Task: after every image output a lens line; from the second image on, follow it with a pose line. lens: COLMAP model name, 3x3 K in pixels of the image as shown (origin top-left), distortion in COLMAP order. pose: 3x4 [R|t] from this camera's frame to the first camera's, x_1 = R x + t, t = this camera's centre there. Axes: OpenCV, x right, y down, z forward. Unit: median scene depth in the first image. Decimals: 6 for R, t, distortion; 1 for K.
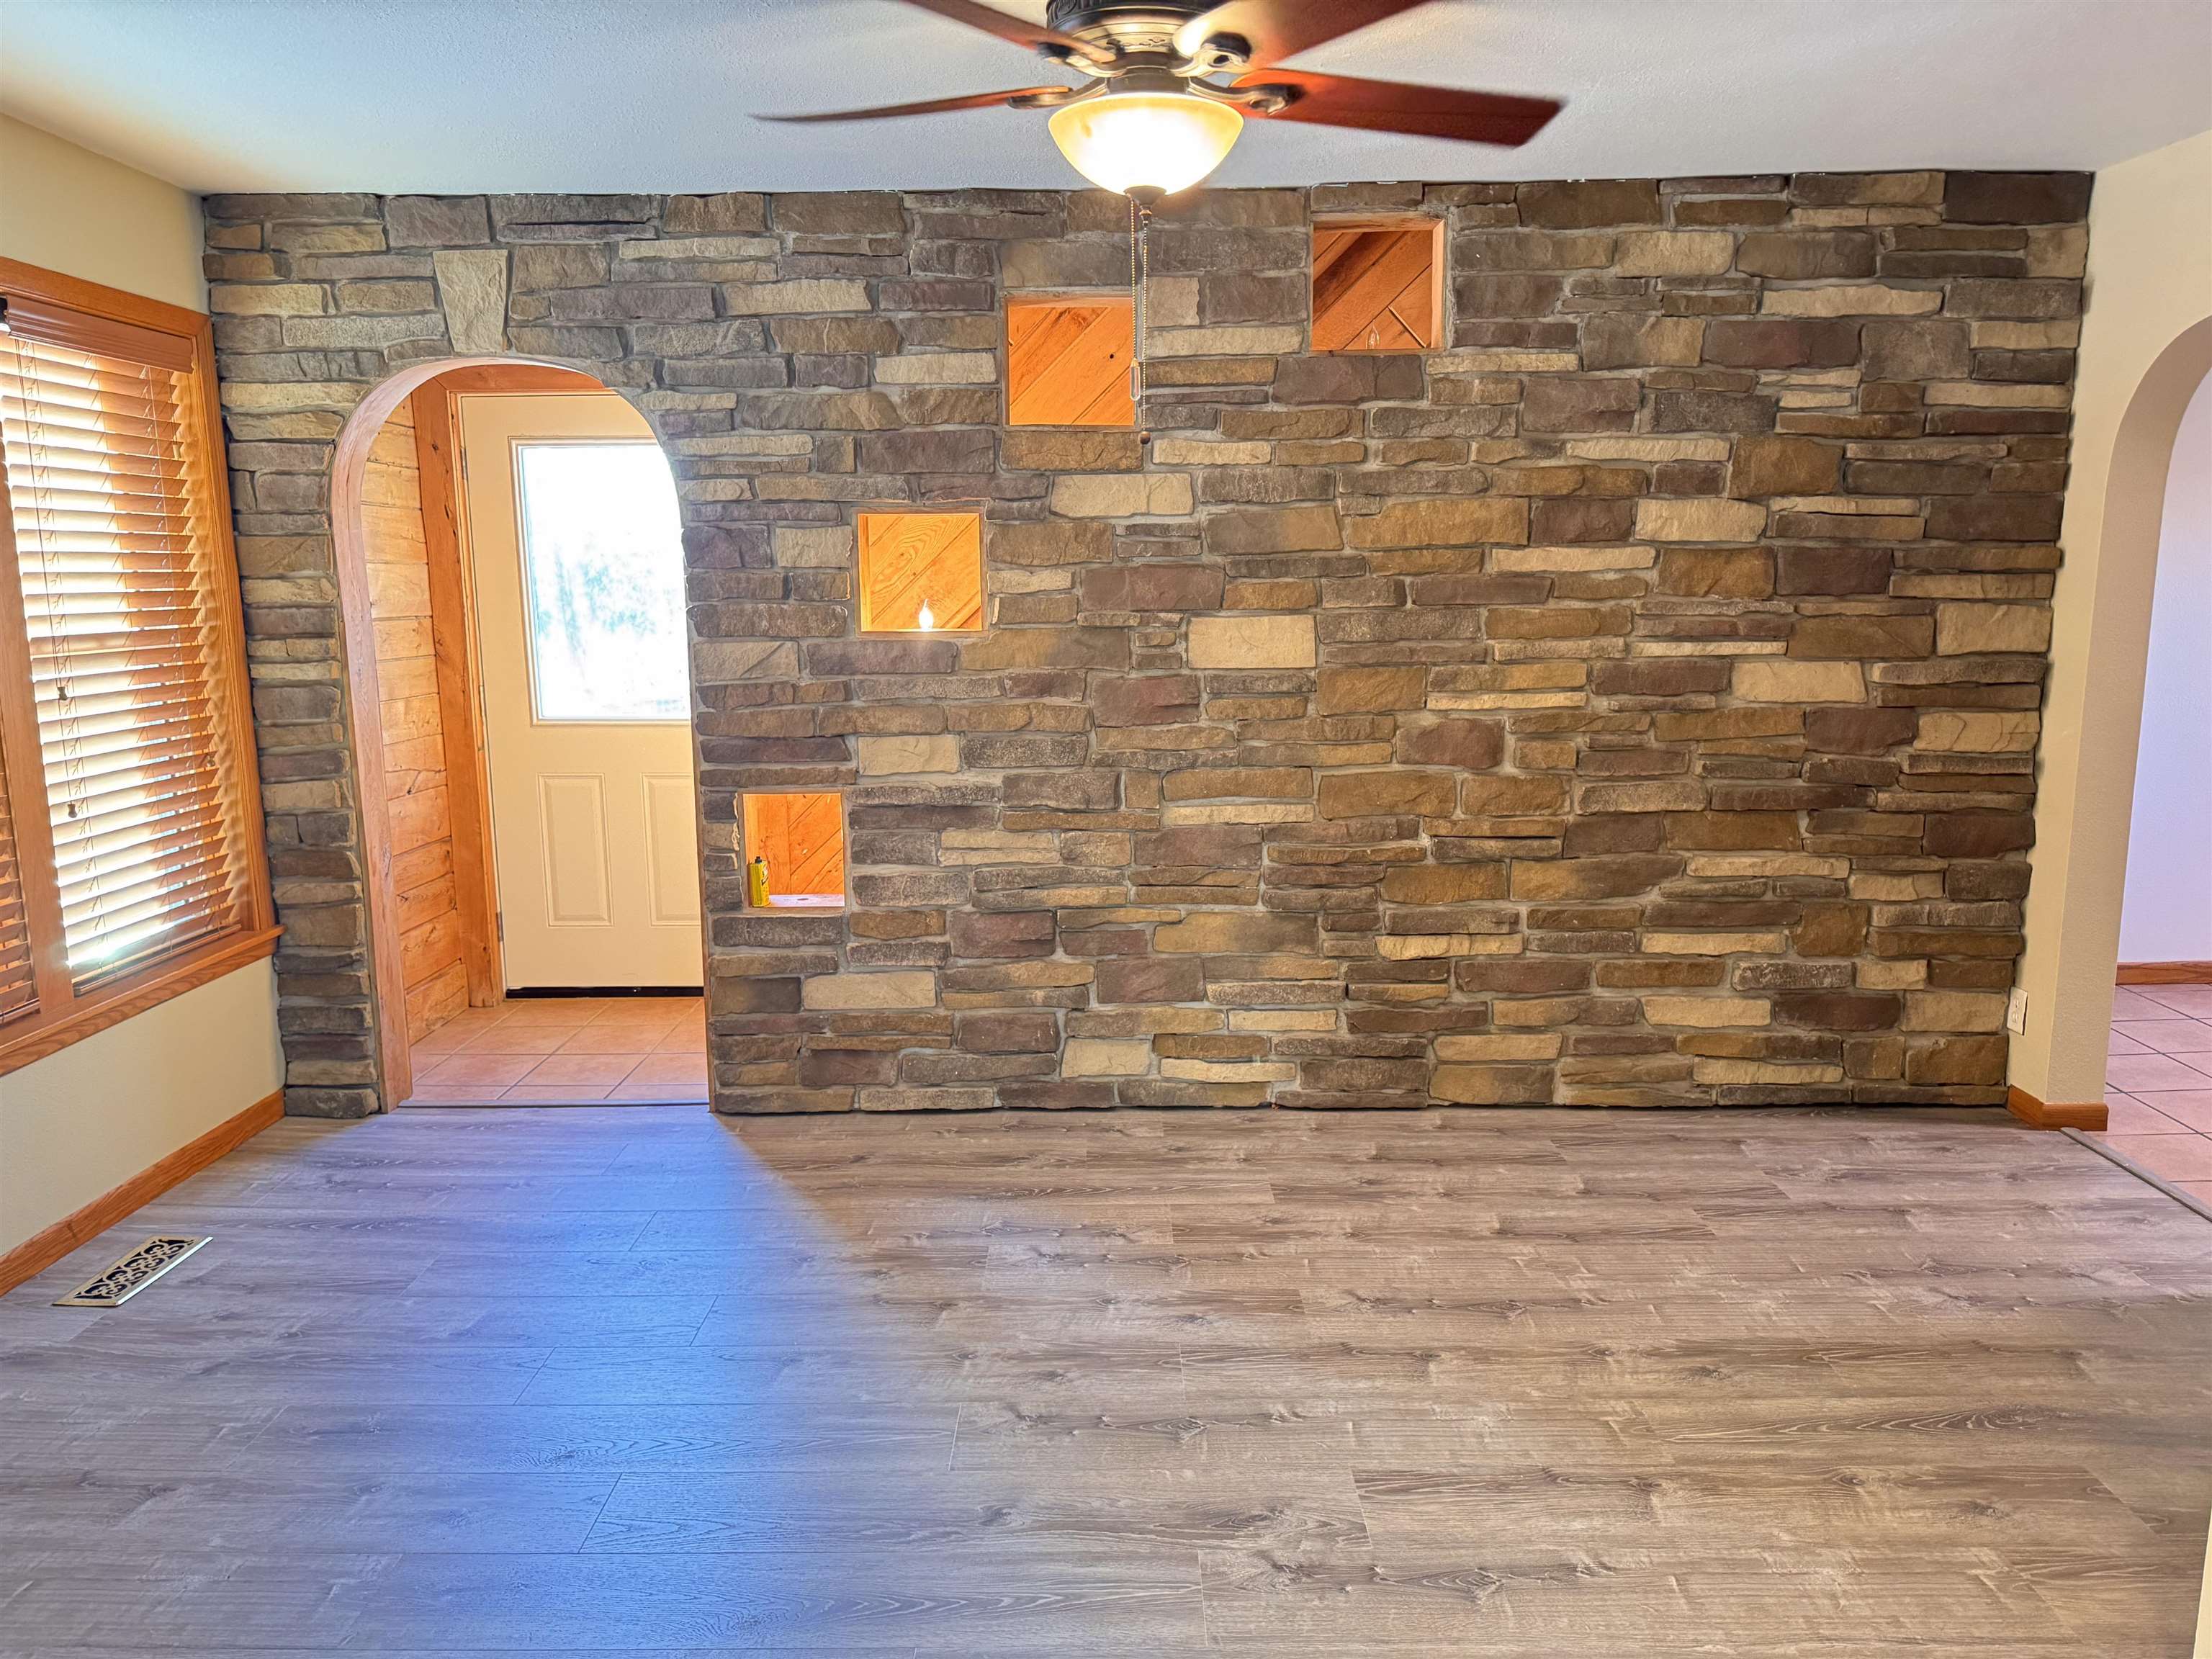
lens RADIAL K [[1578.5, 0, 1177.9], [0, 1578.5, 850.3], [0, 0, 1]] dist [0.055971, -0.056689]
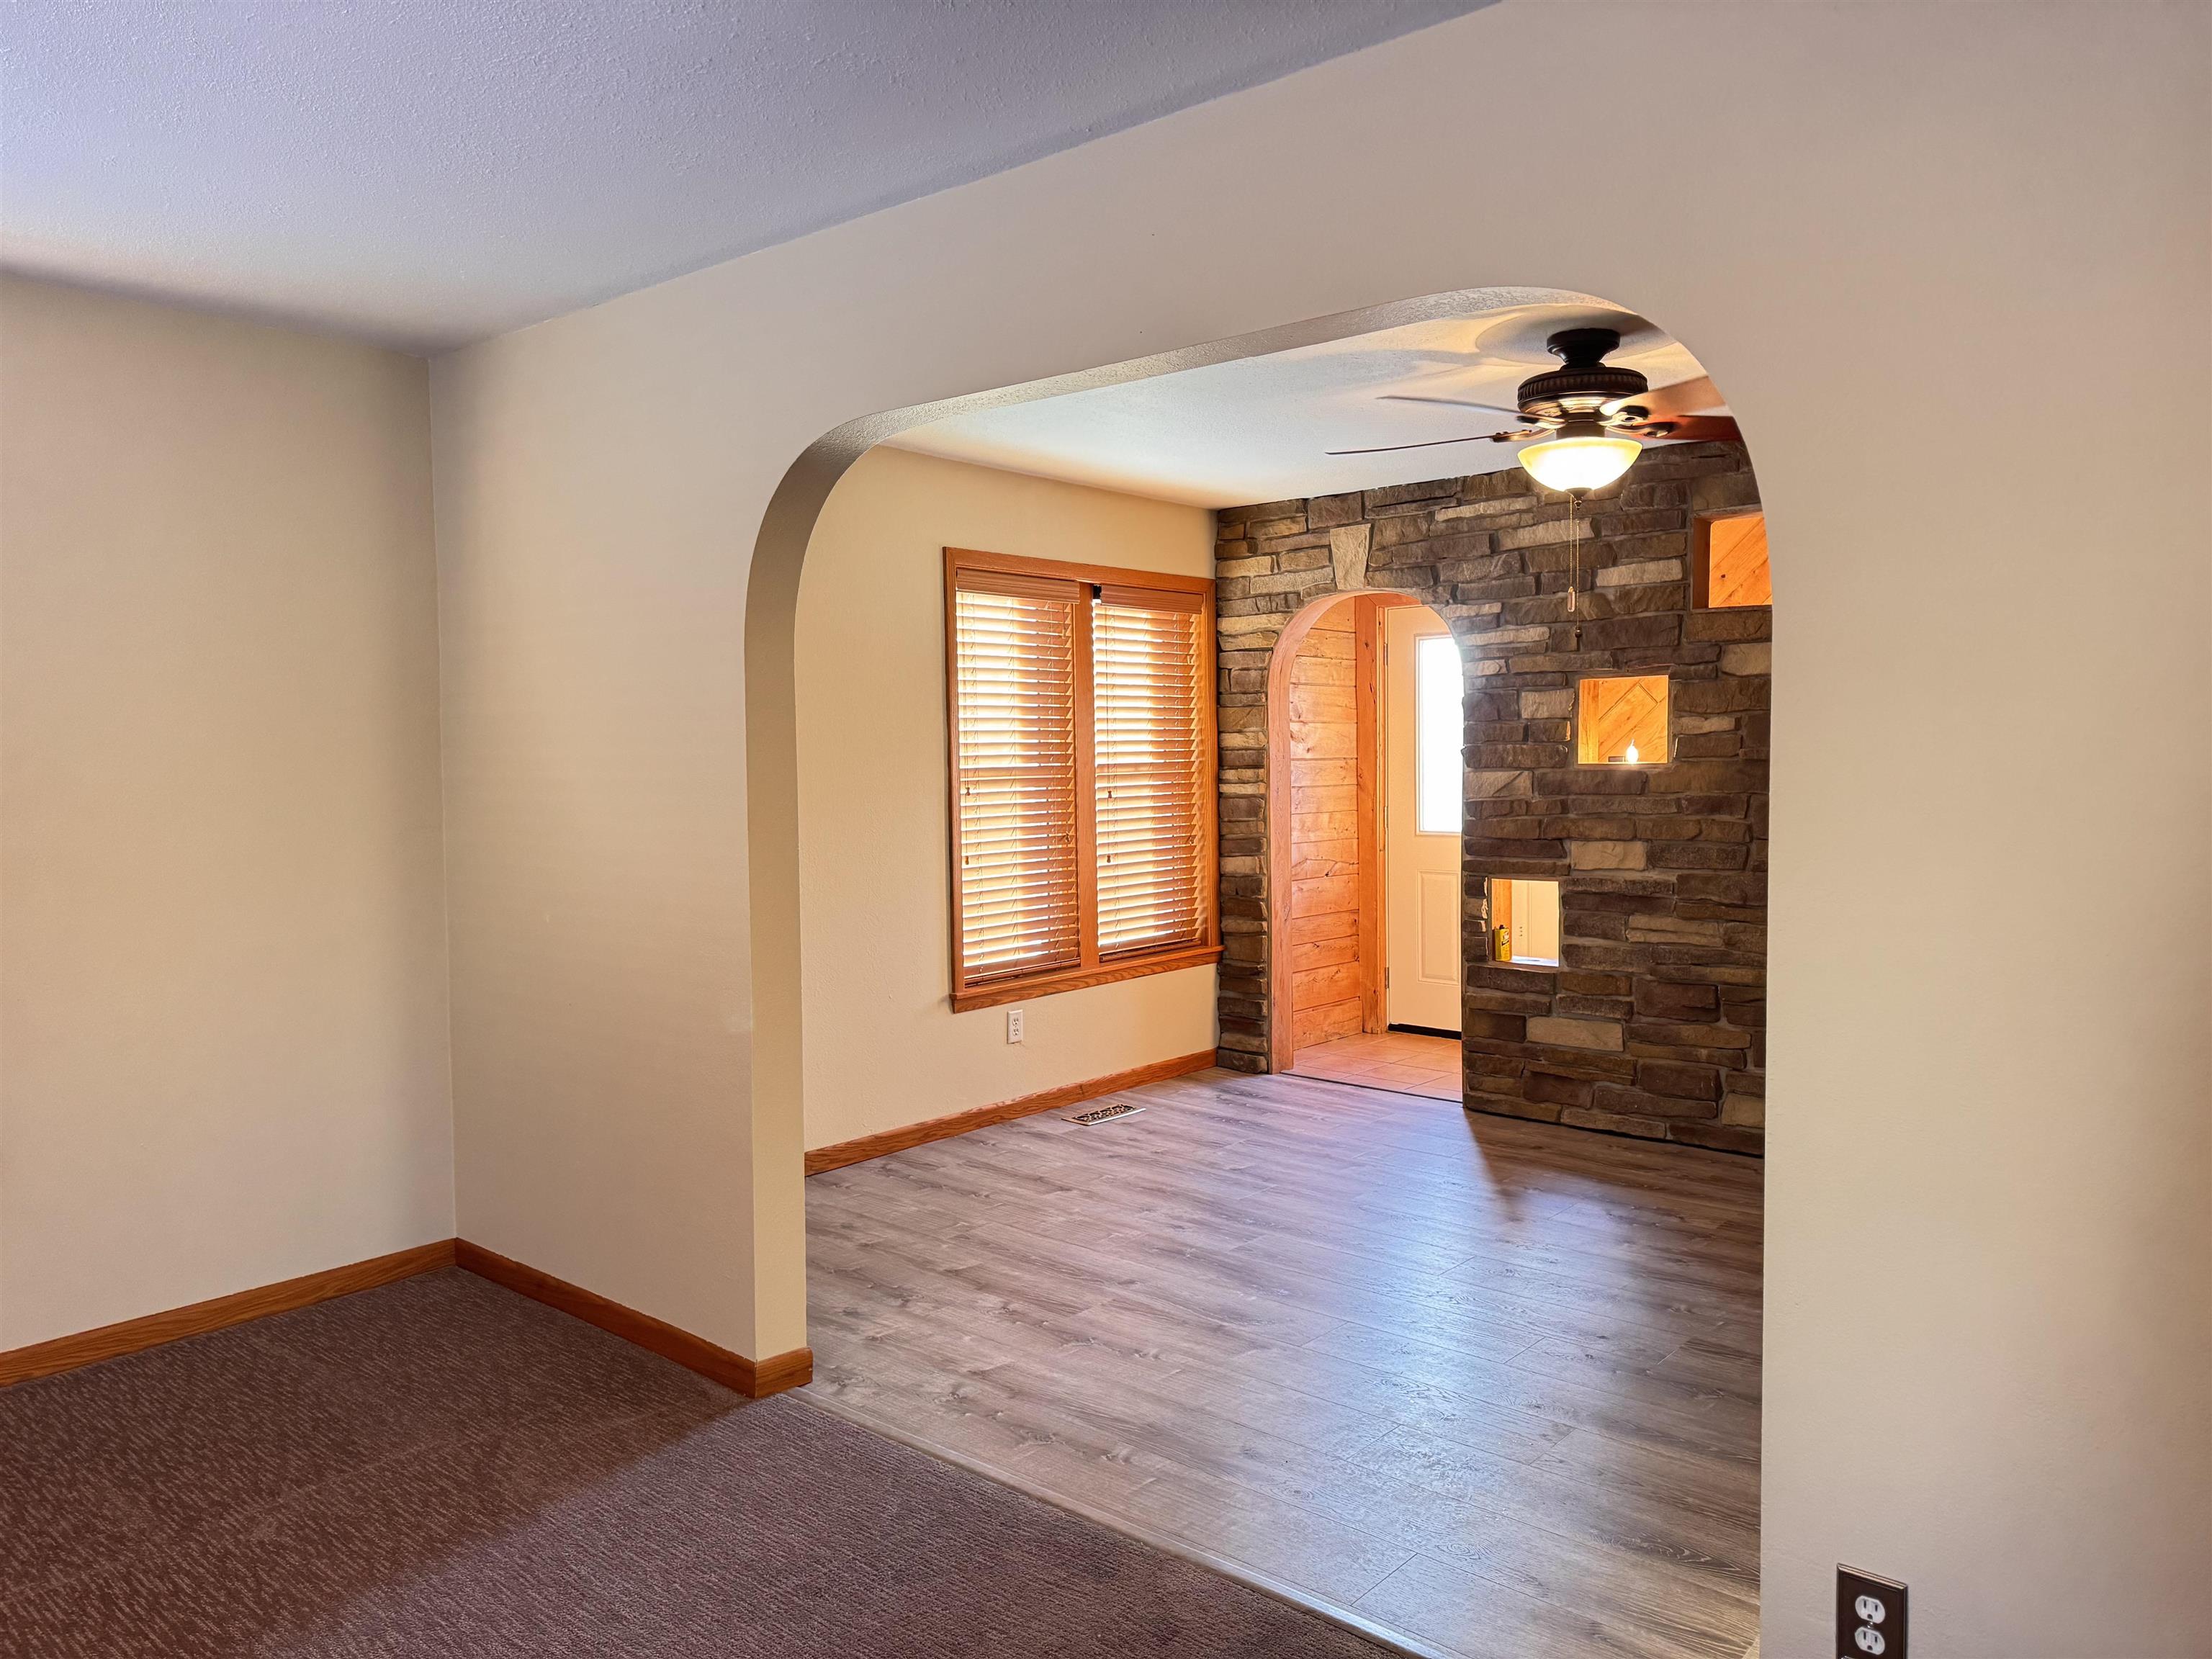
lens RADIAL K [[1578.5, 0, 1121.6], [0, 1578.5, 835.3], [0, 0, 1]] dist [0.055971, -0.056689]
pose [[0.756505, 0.033040, -0.653153, 0.405341], [-0.102064, 0.992450, -0.068012, 0.057040], [0.645974, 0.118115, 0.754166, -0.285549]]
